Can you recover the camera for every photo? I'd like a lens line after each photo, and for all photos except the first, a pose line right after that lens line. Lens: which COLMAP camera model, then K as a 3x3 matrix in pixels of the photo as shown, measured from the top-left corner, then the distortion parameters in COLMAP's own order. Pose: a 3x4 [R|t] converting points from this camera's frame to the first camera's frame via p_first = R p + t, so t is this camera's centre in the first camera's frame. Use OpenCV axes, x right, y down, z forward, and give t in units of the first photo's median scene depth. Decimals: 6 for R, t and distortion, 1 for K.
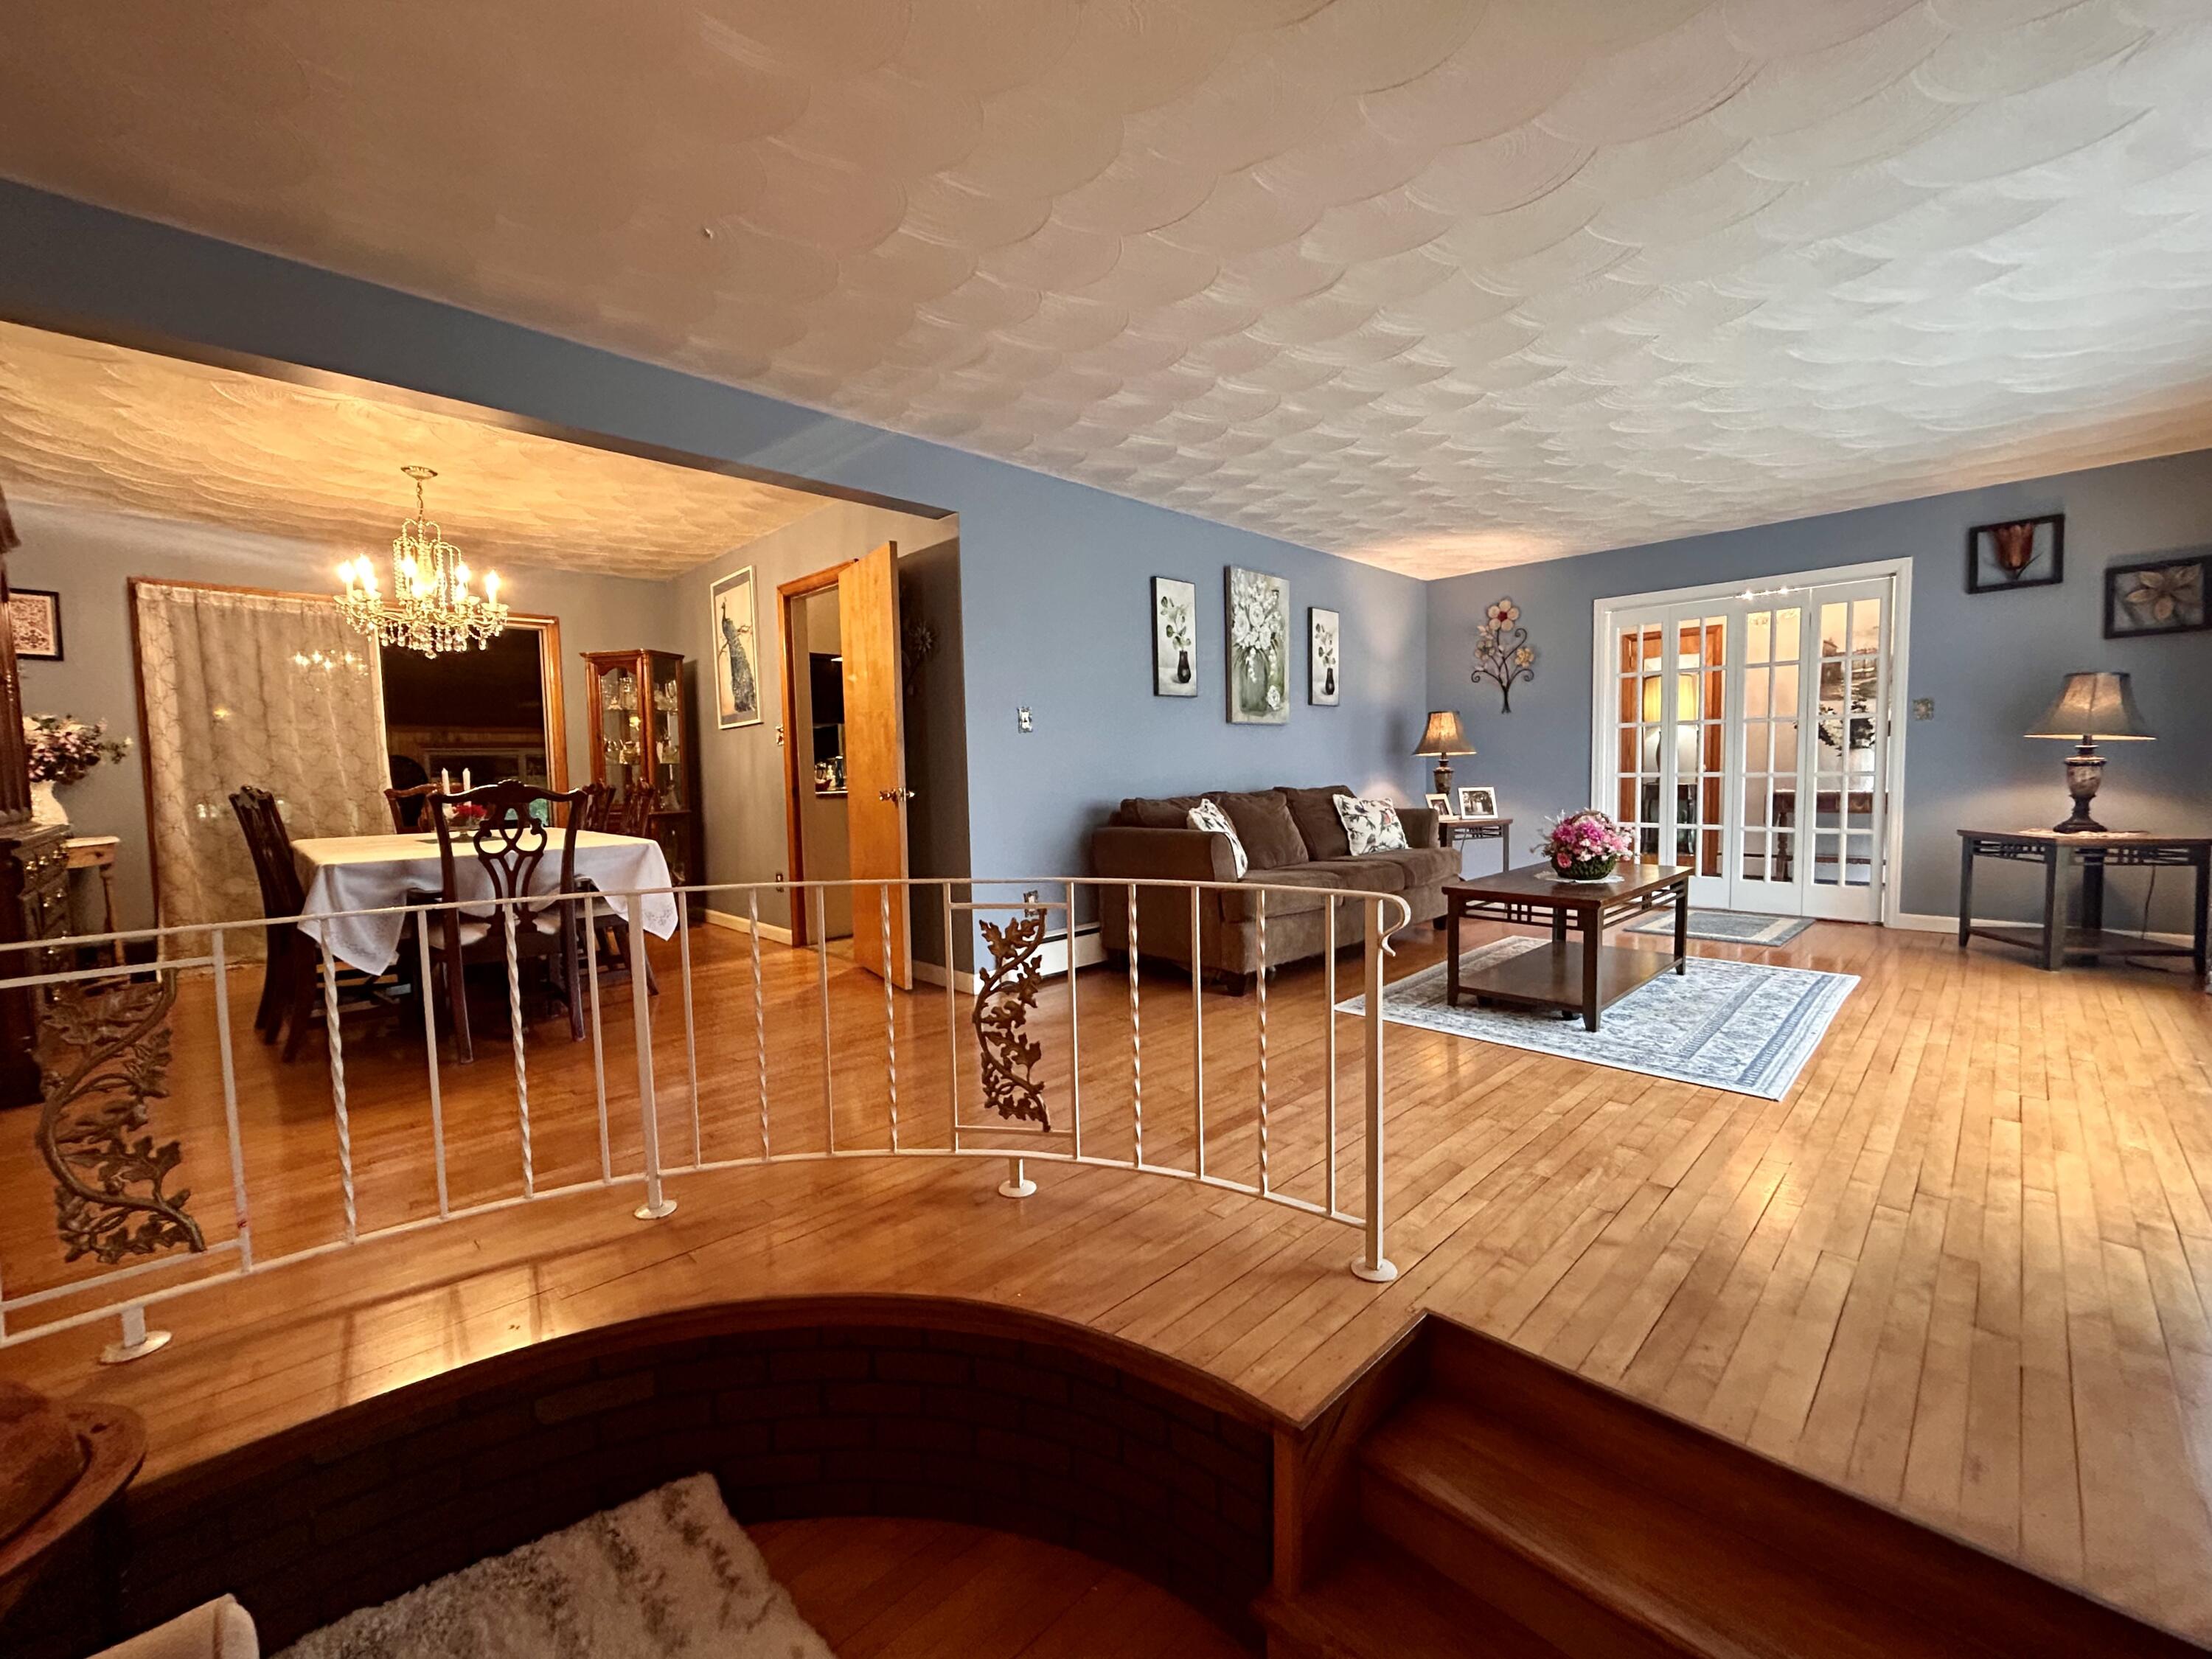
lens RADIAL K [[894.6, 0, 1109.9], [0, 894.6, 829.4], [0, 0, 1]] dist [0.001033, -0.000717]
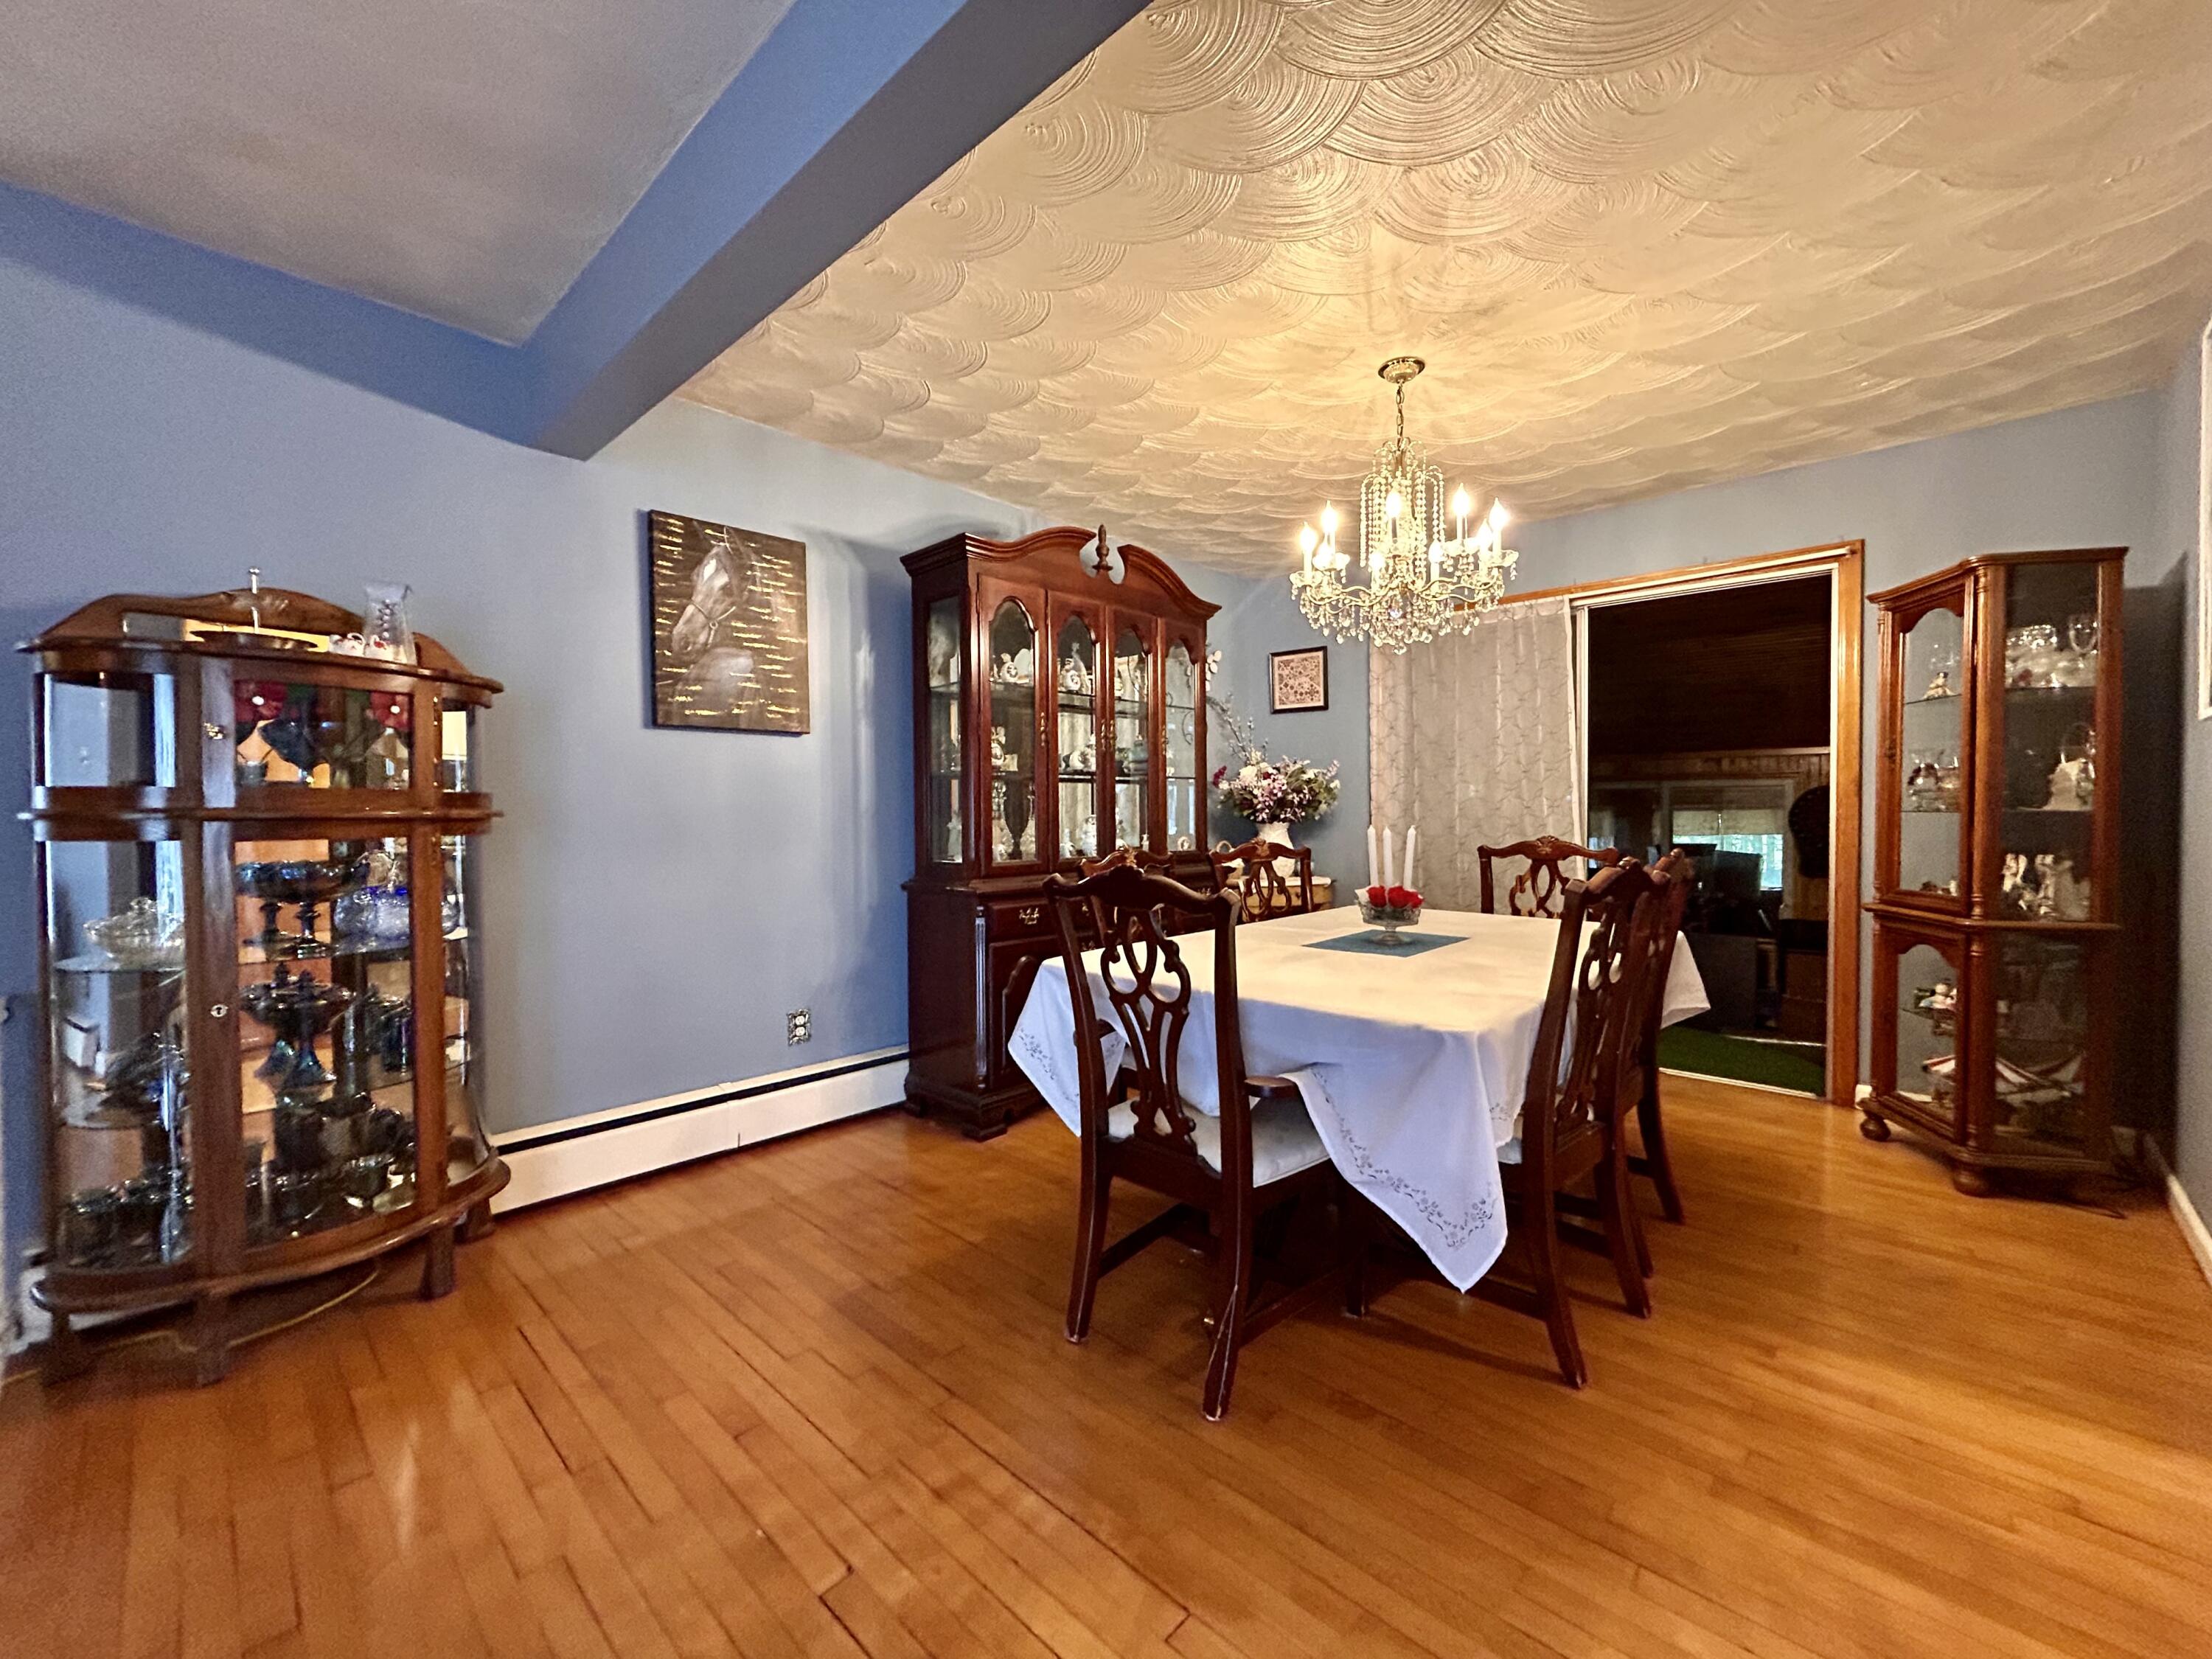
lens RADIAL K [[909.4, 0, 1102.3], [0, 909.4, 825.7], [0, 0, 1]] dist [0.000892, 0.000027]
pose [[0.033801, 0.034235, -0.998842, -0.080365], [-0.063769, 0.997451, 0.032029, -0.057900], [0.997392, 0.062612, 0.035898, 0.591708]]
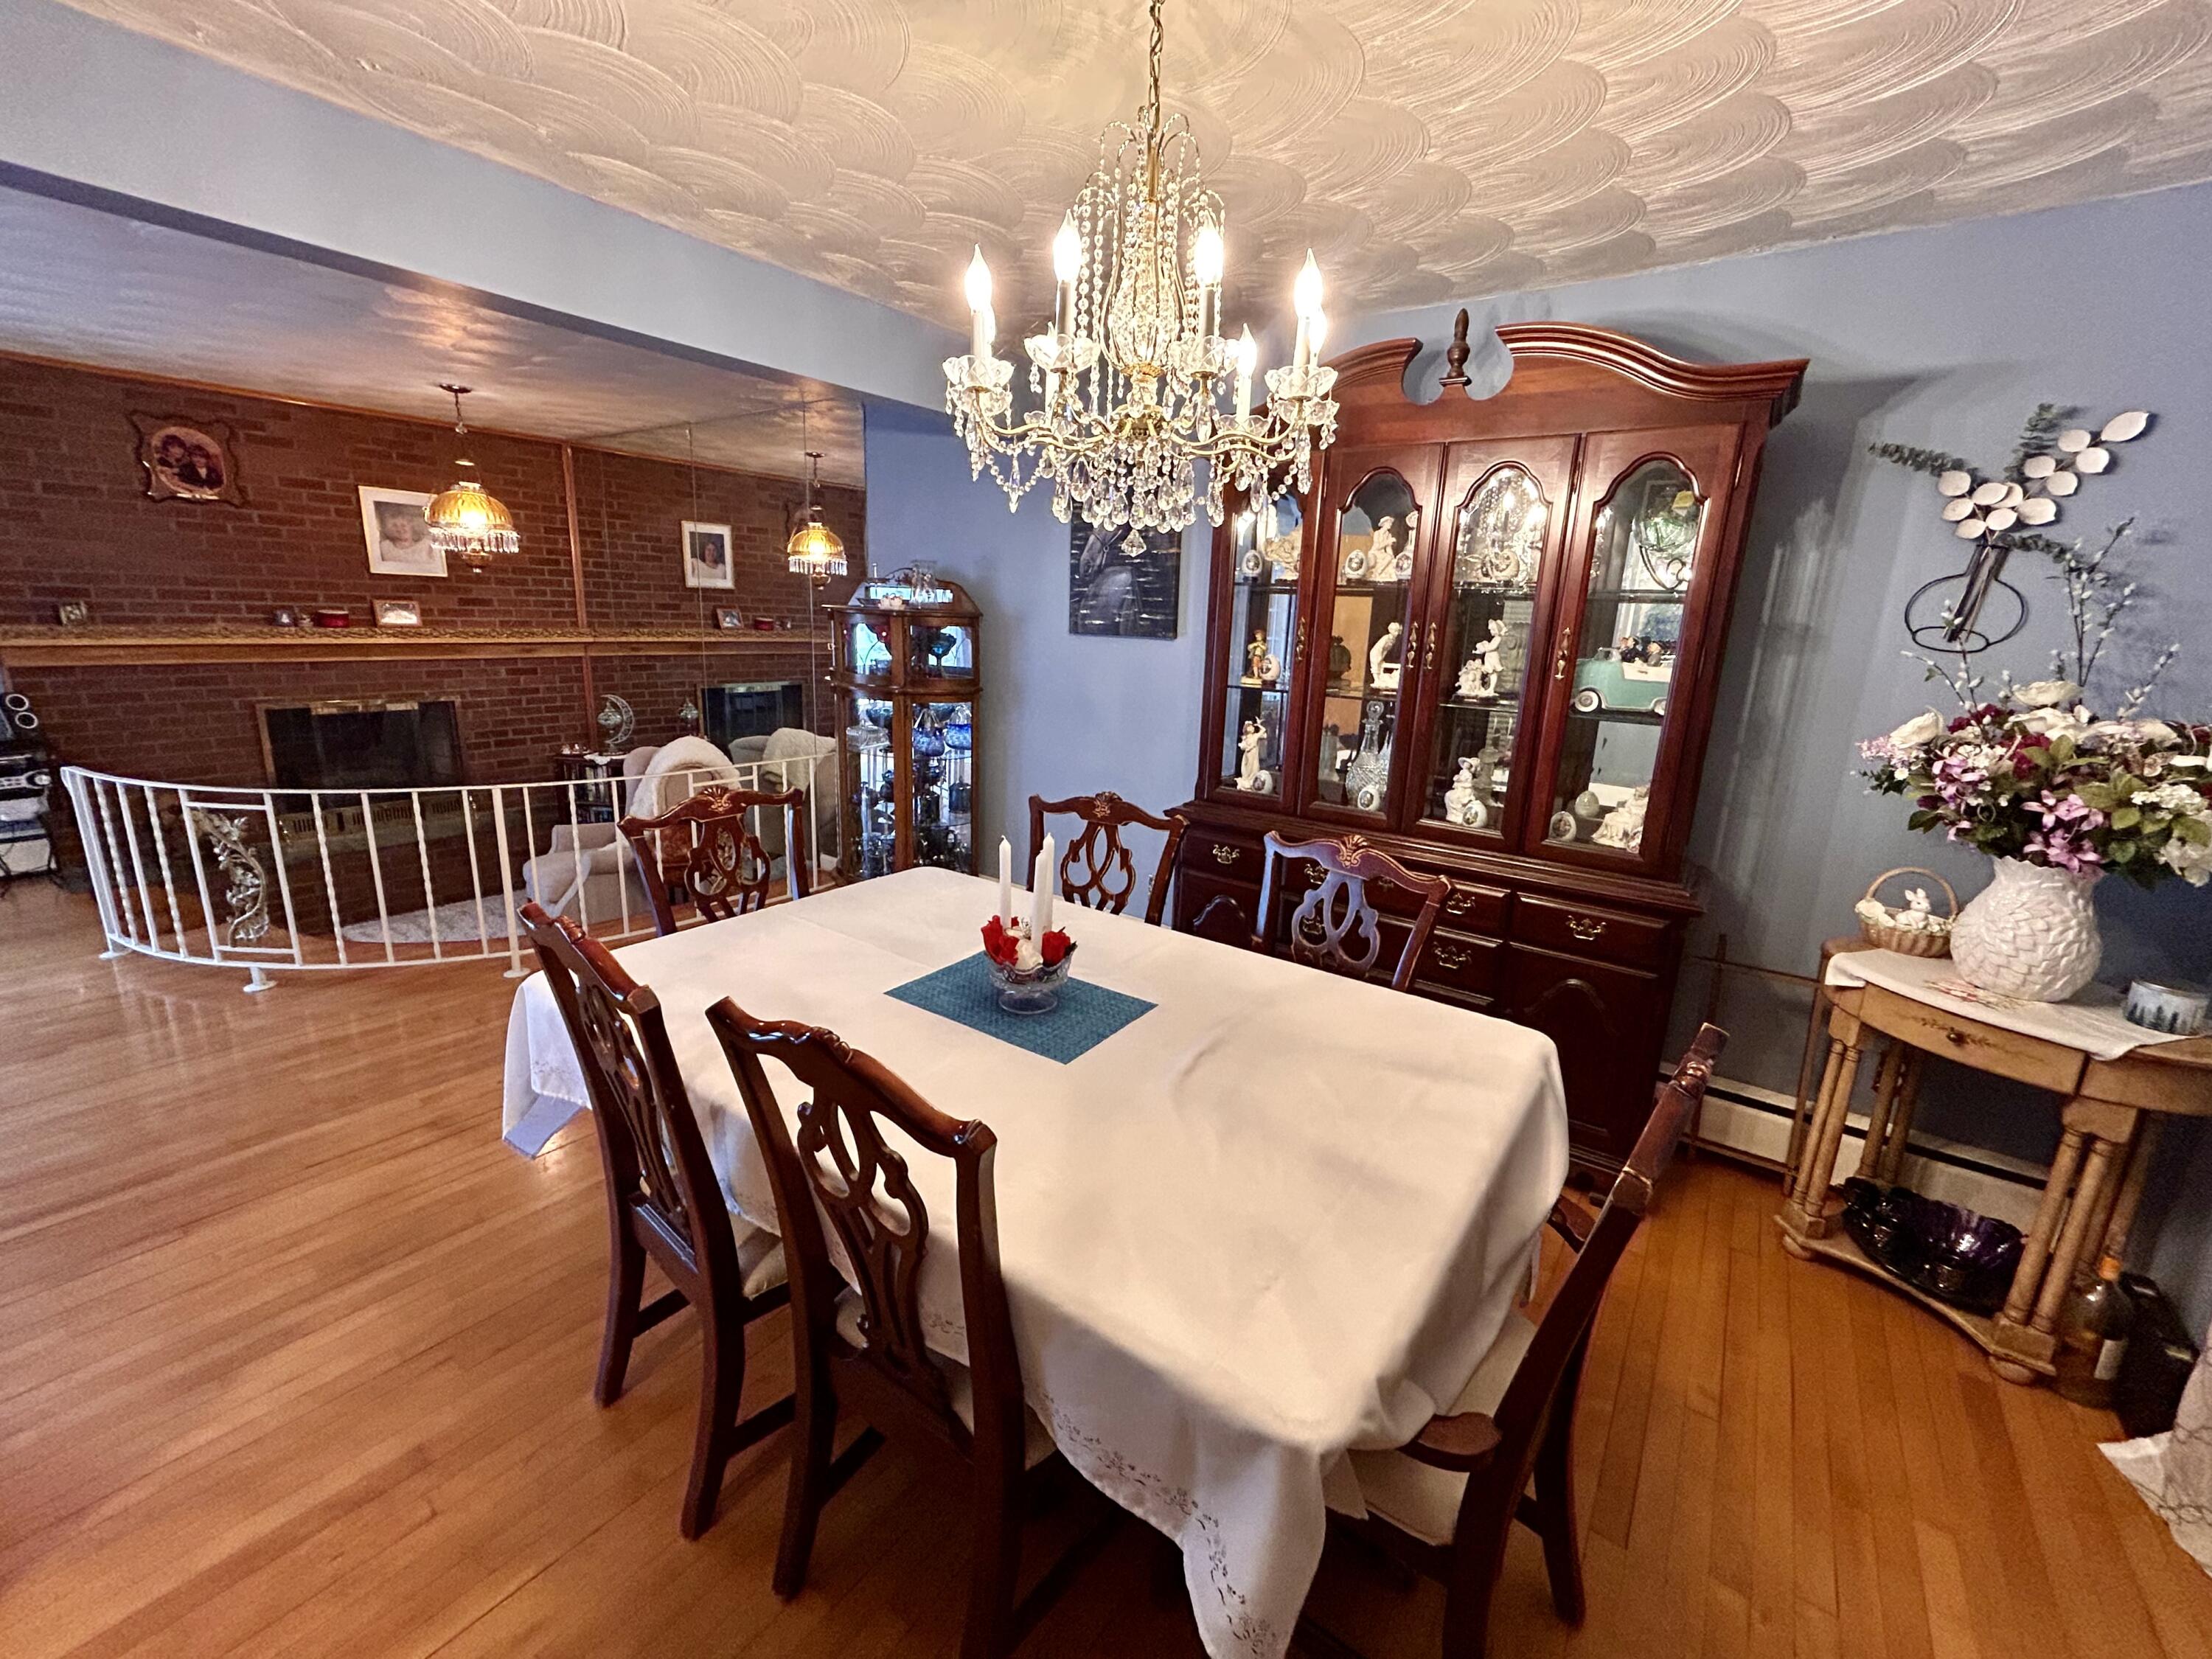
lens RADIAL K [[891.6, 0, 1113.4], [0, 891.6, 827.1], [0, 0, 1]] dist [-0.000725, -0.000084]
pose [[-0.986103, 0.021068, -0.164795, -0.524508], [-0.029737, 0.953524, 0.299845, -0.146368], [0.163453, 0.300578, -0.939647, 1.051068]]
